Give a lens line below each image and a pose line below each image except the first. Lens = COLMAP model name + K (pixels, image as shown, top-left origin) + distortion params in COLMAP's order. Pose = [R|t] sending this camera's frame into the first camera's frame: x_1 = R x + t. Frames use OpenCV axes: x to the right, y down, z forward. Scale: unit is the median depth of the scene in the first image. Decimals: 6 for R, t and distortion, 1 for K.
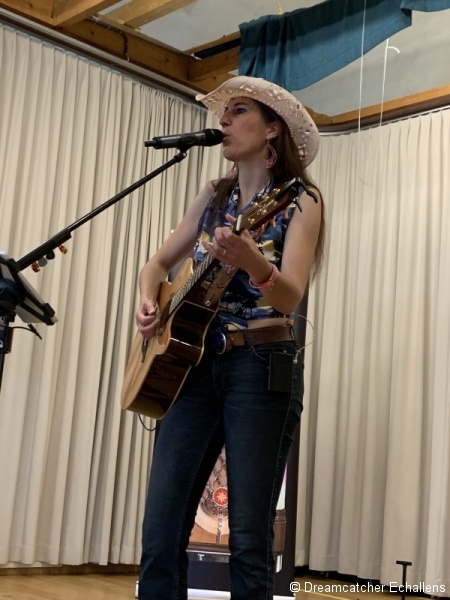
lens RADIAL K [[935.7, 0, 227.2], [0, 935.7, 286.6], [0, 0, 1]] dist [0.042637, 0.047325]
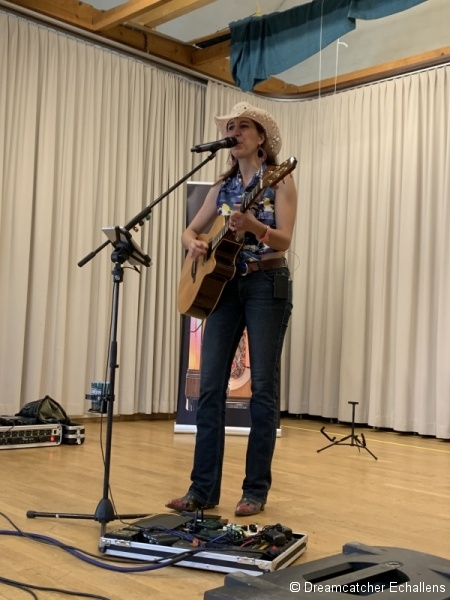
lens RADIAL K [[759.4, 0, 225.0], [0, 759.4, 300.0], [0, 0, 1]] dist [0.018757, -0.000081]
pose [[0.999351, -0.033242, 0.013861, -0.022395], [0.031197, 0.991275, 0.128066, -0.025080], [-0.017997, -0.127550, 0.991669, -0.141344]]
